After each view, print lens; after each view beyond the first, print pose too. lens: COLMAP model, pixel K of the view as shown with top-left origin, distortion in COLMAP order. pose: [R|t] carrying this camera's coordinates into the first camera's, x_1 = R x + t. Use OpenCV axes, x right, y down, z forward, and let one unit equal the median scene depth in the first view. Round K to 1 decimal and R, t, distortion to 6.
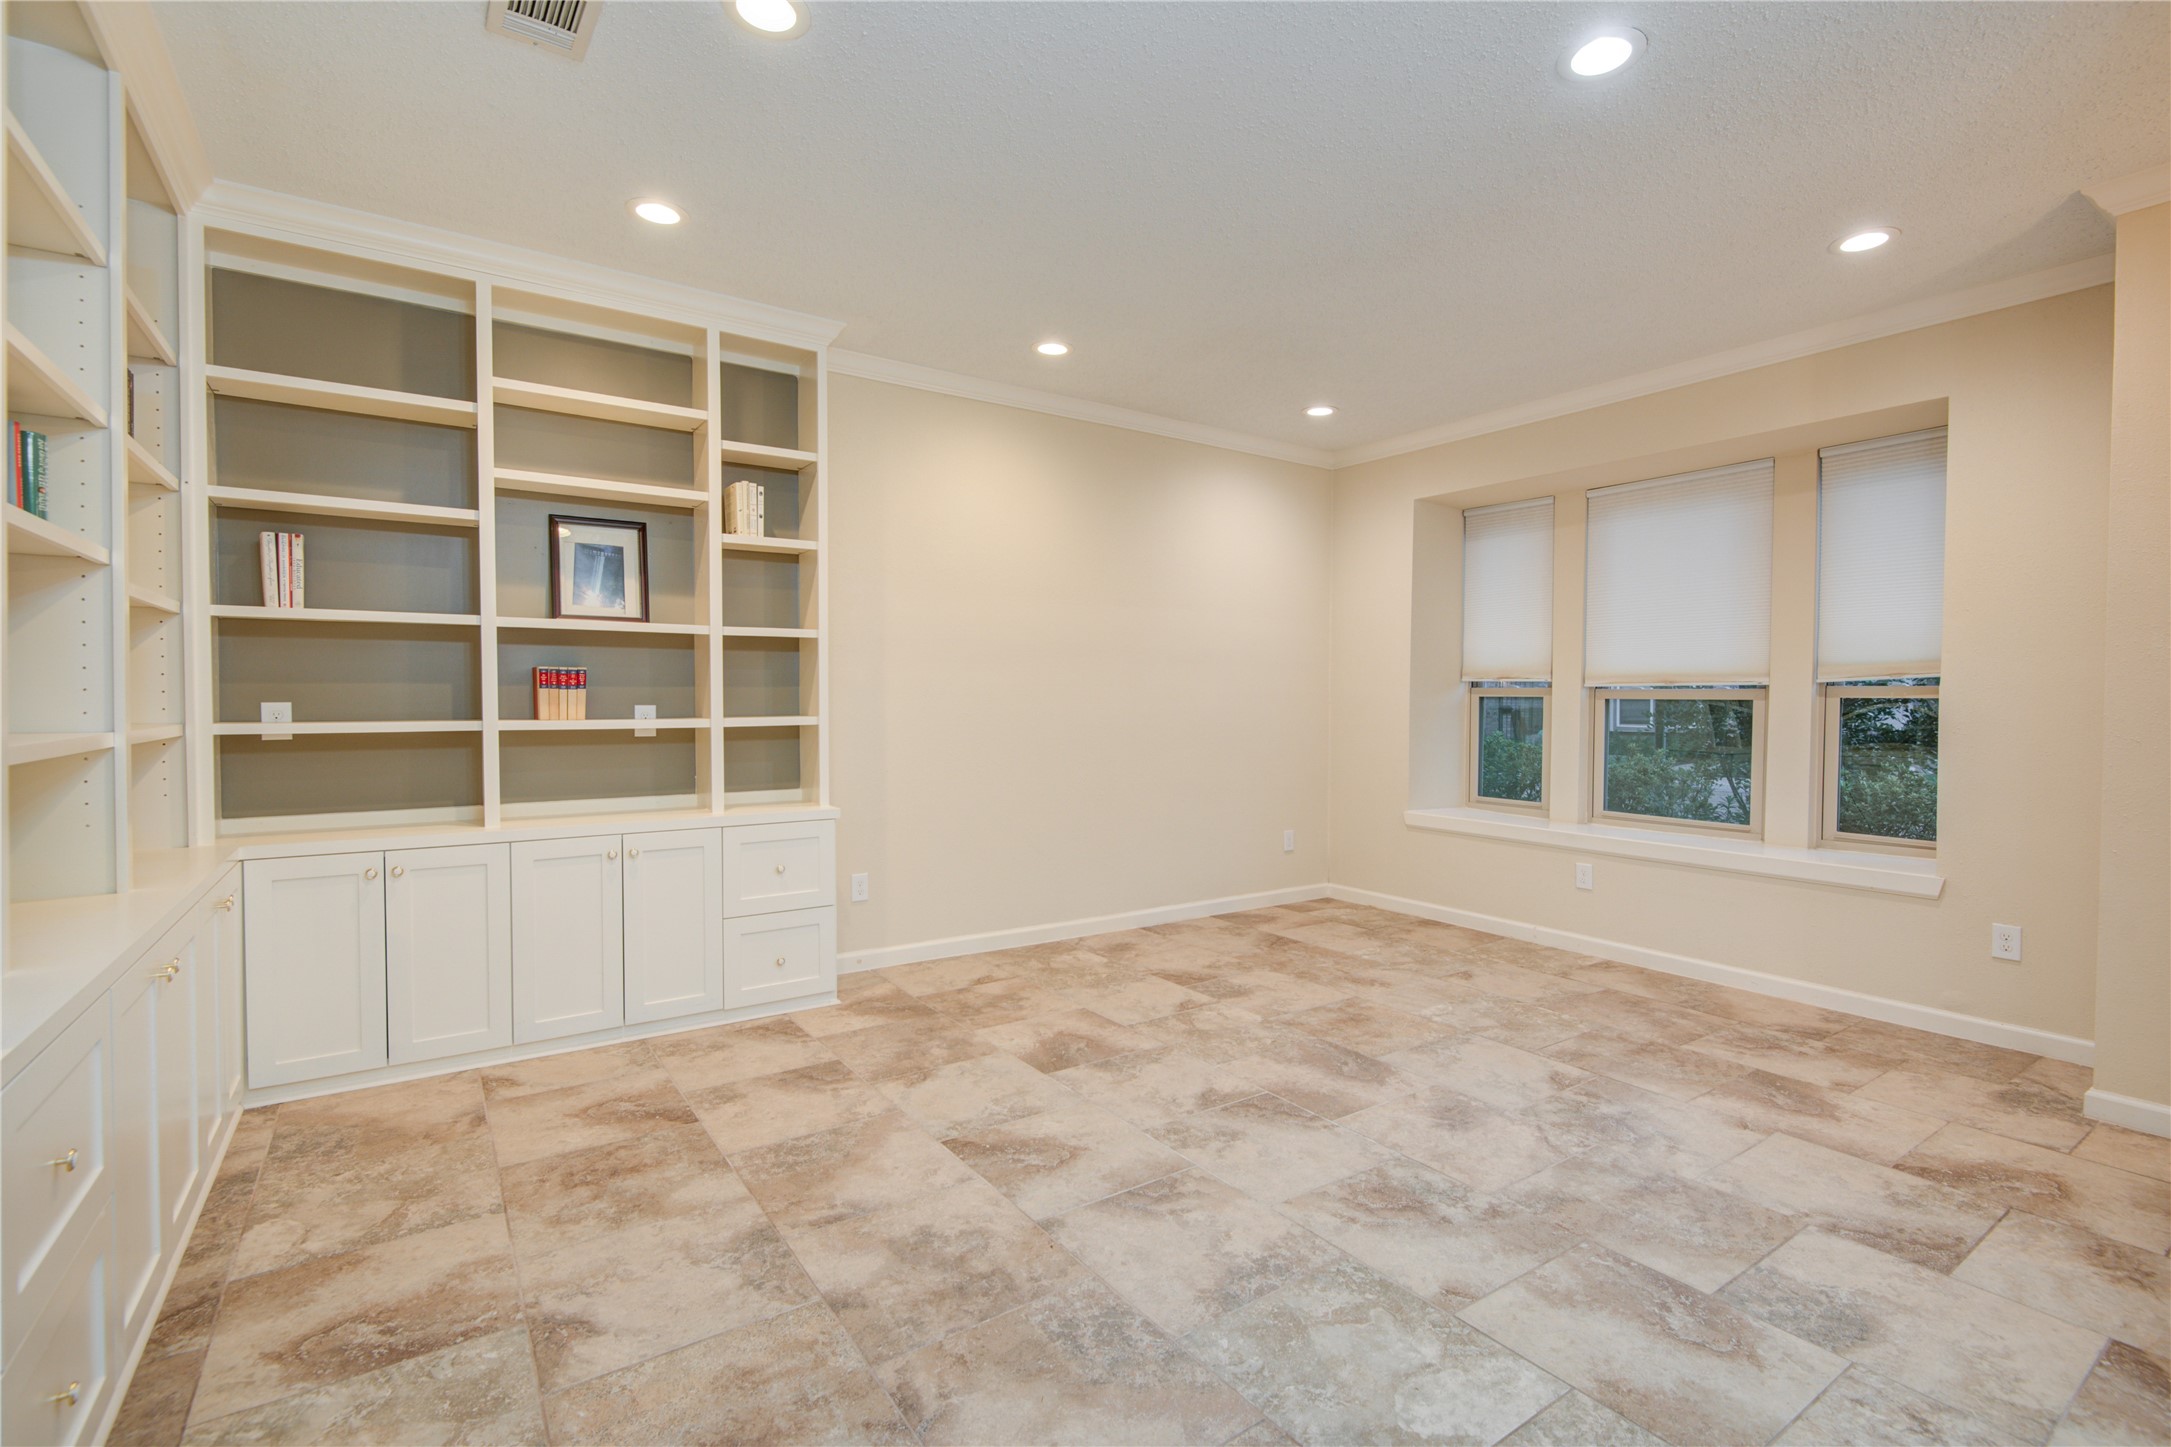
lens RADIAL K [[977.7, 0, 1085.5], [0, 977.7, 723.5], [0, 0, 1]] dist [-0.002131, -0.001113]
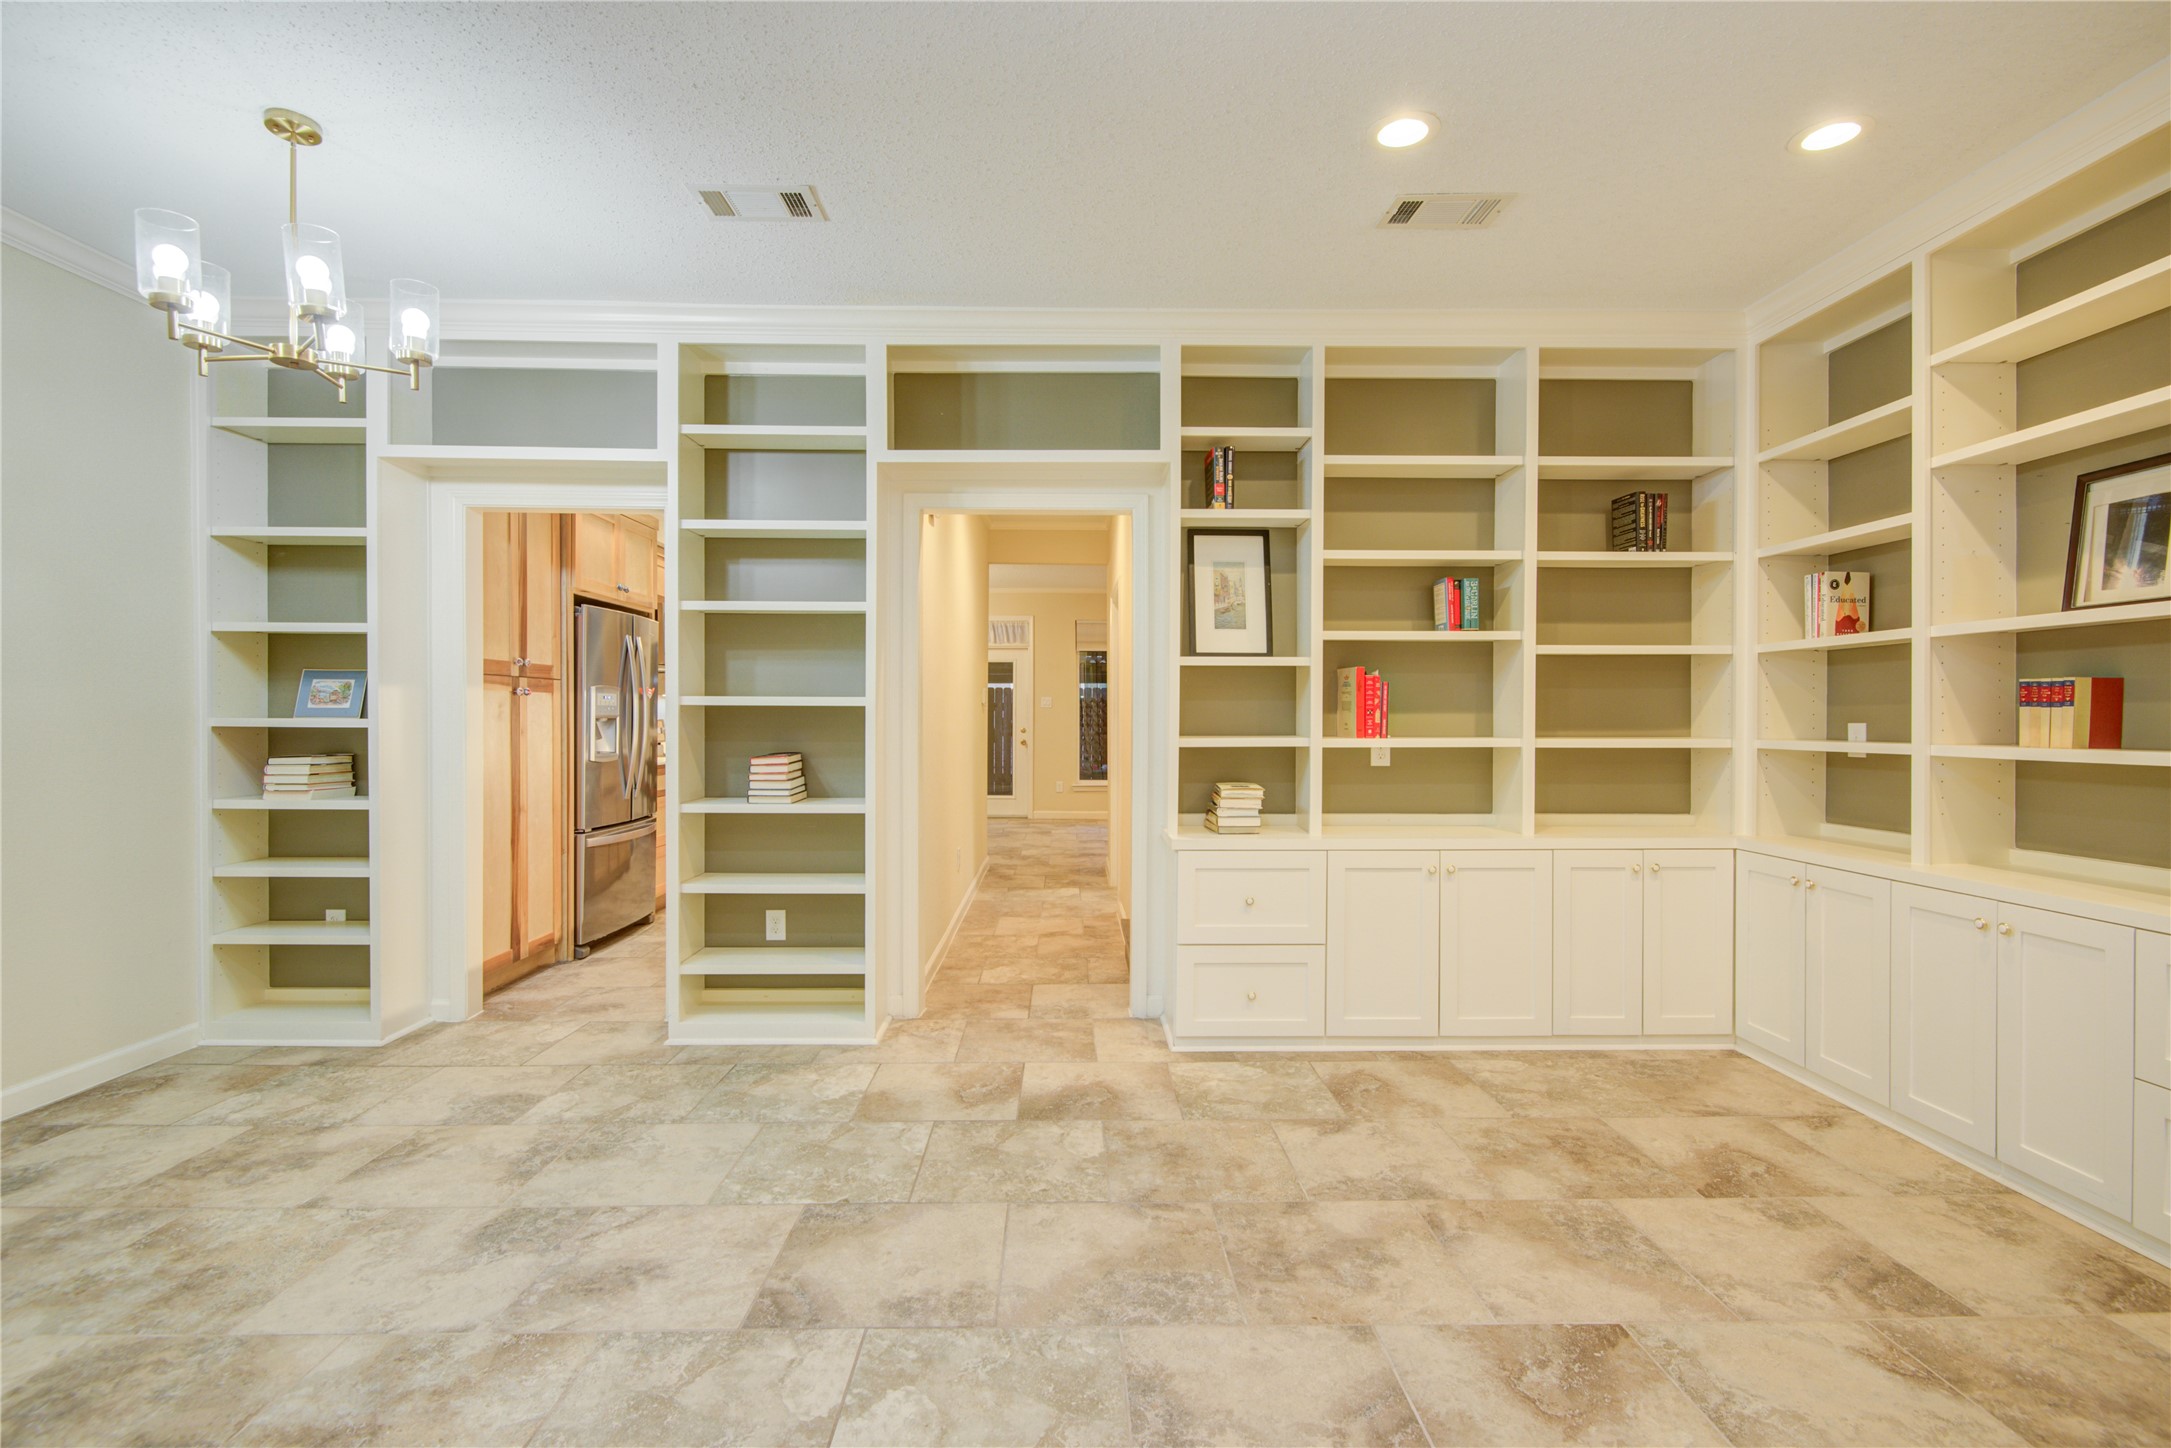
lens RADIAL K [[977.7, 0, 1085.5], [0, 977.7, 724.0], [0, 0, 1]] dist [-0.002131, -0.001113]
pose [[-0.550380, 0.002014, -0.834912, 0.690436], [-0.024223, 0.999538, 0.018379, -0.024327], [0.834563, 0.030339, -0.550077, 1.070217]]
